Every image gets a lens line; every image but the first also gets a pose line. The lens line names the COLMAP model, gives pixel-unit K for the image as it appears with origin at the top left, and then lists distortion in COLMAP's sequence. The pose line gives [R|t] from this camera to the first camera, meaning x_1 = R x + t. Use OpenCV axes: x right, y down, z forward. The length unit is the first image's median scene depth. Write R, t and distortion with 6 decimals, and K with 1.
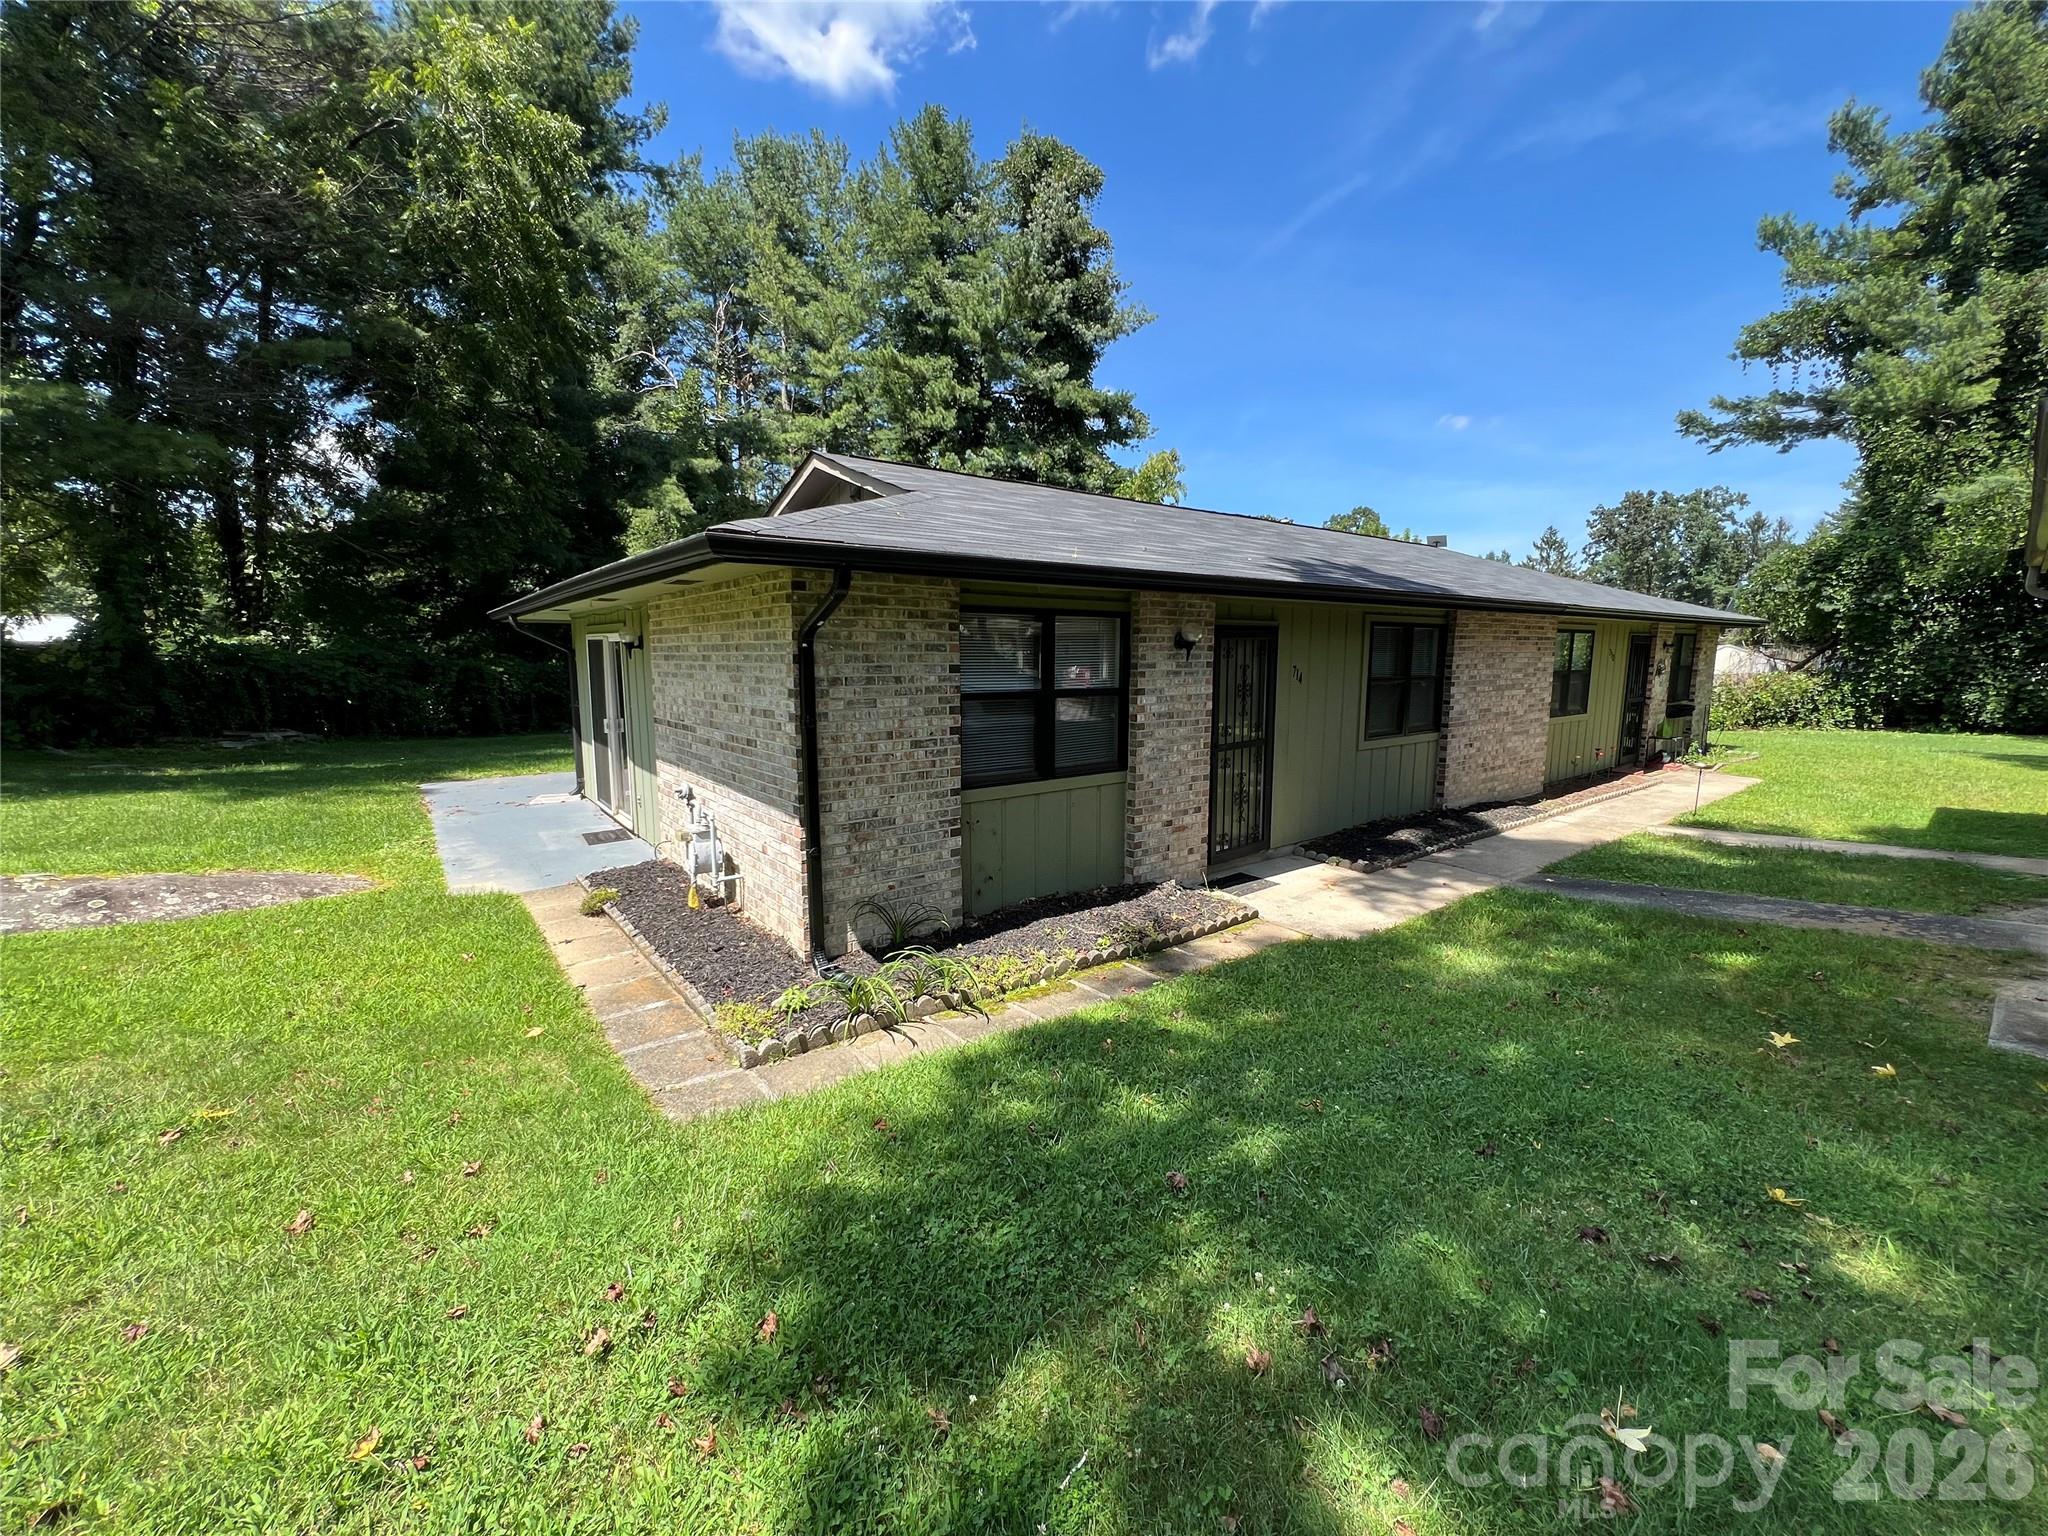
lens RADIAL K [[820.3, 0, 1025.7], [0, 820.3, 771.4], [0, 0, 1]] dist [-0.003510, 0.000434]
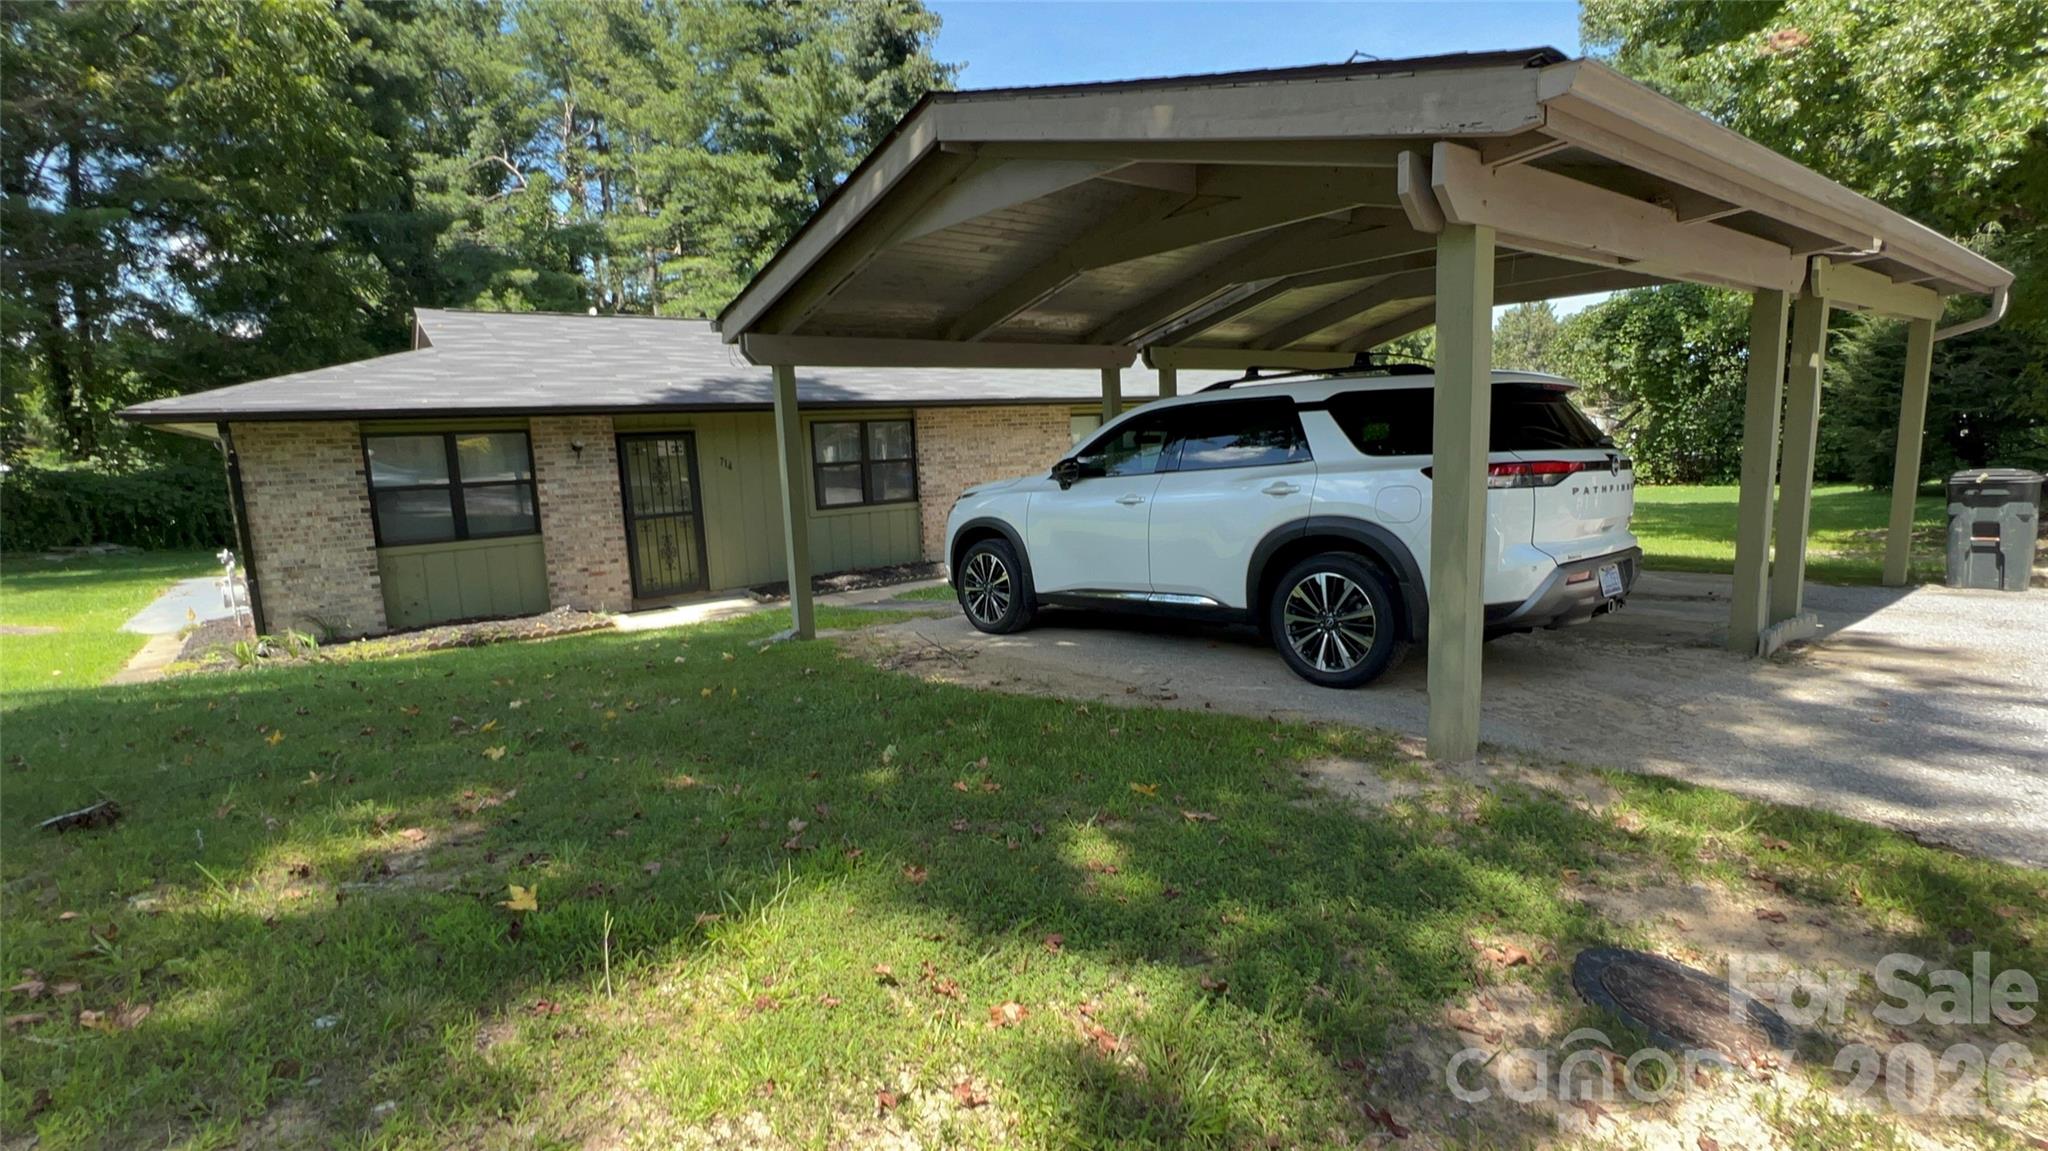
lens RADIAL K [[936.8, 0, 1016.0], [0, 936.8, 574.6], [0, 0, 1]] dist [-0.003912, 0.001655]
pose [[0.998778, -0.039314, -0.029942, 0.357088], [0.039366, 0.999224, 0.001159, 0.035933], [0.029873, -0.002336, 0.999551, -0.233204]]
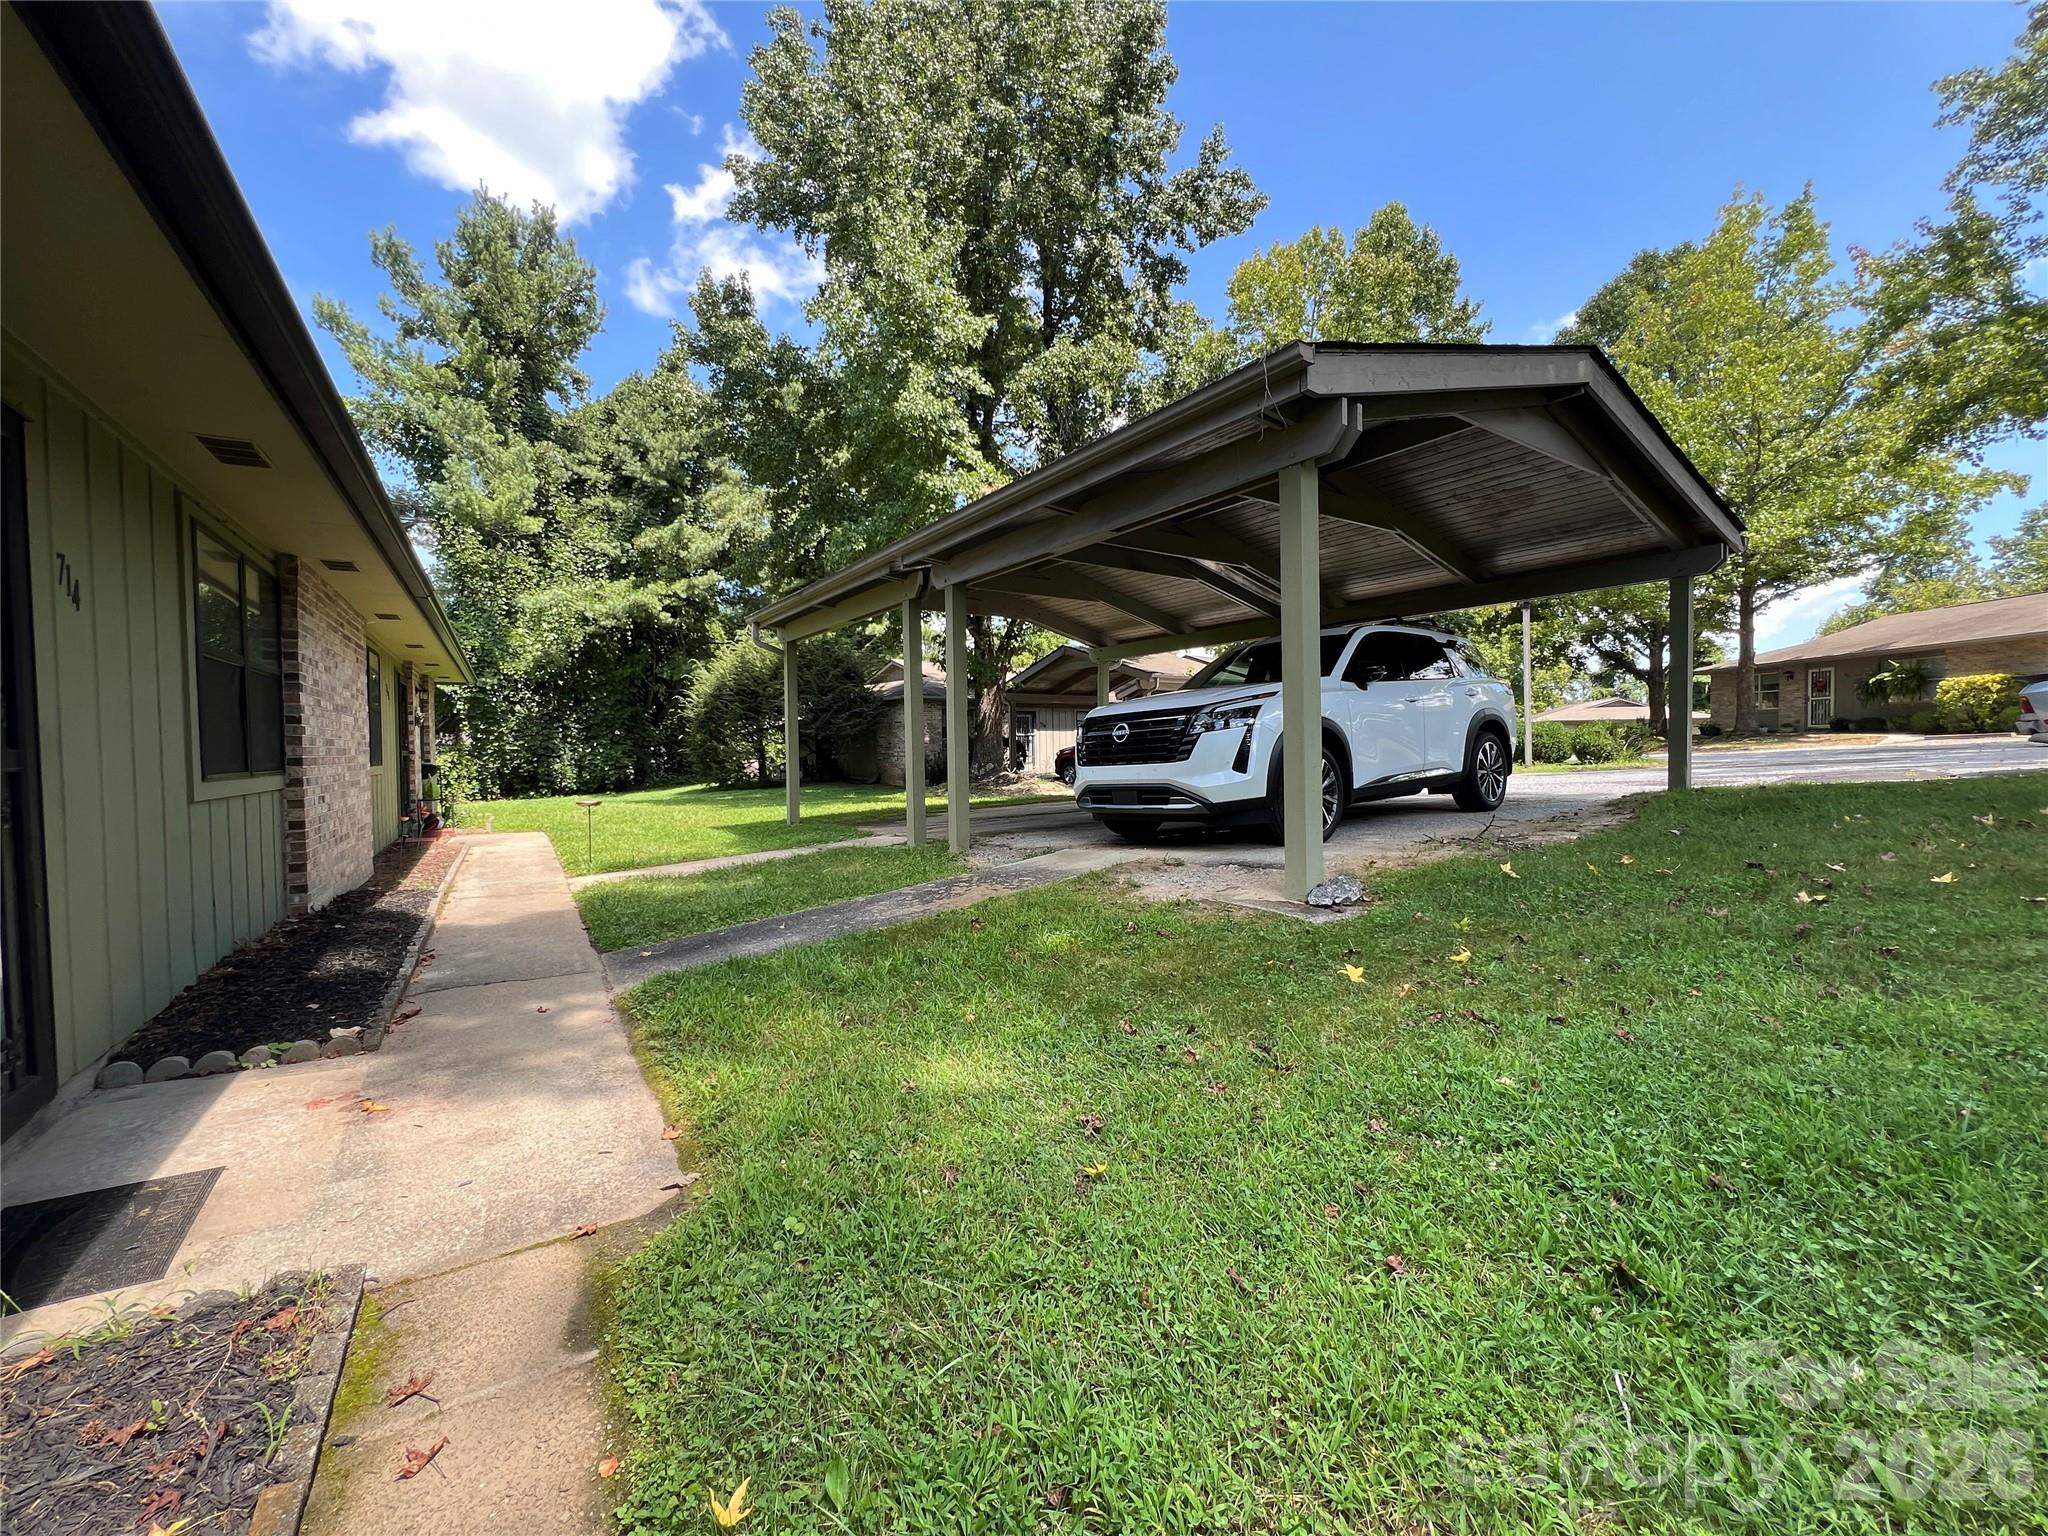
lens RADIAL K [[820.3, 0, 1018.2], [0, 820.3, 757.4], [0, 0, 1]] dist [-0.003510, 0.000434]
pose [[0.106916, -0.015691, 0.994144, 0.008409], [0.159626, 0.987176, -0.001586, 0.009982], [-0.981371, 0.158861, 0.108049, 0.235717]]
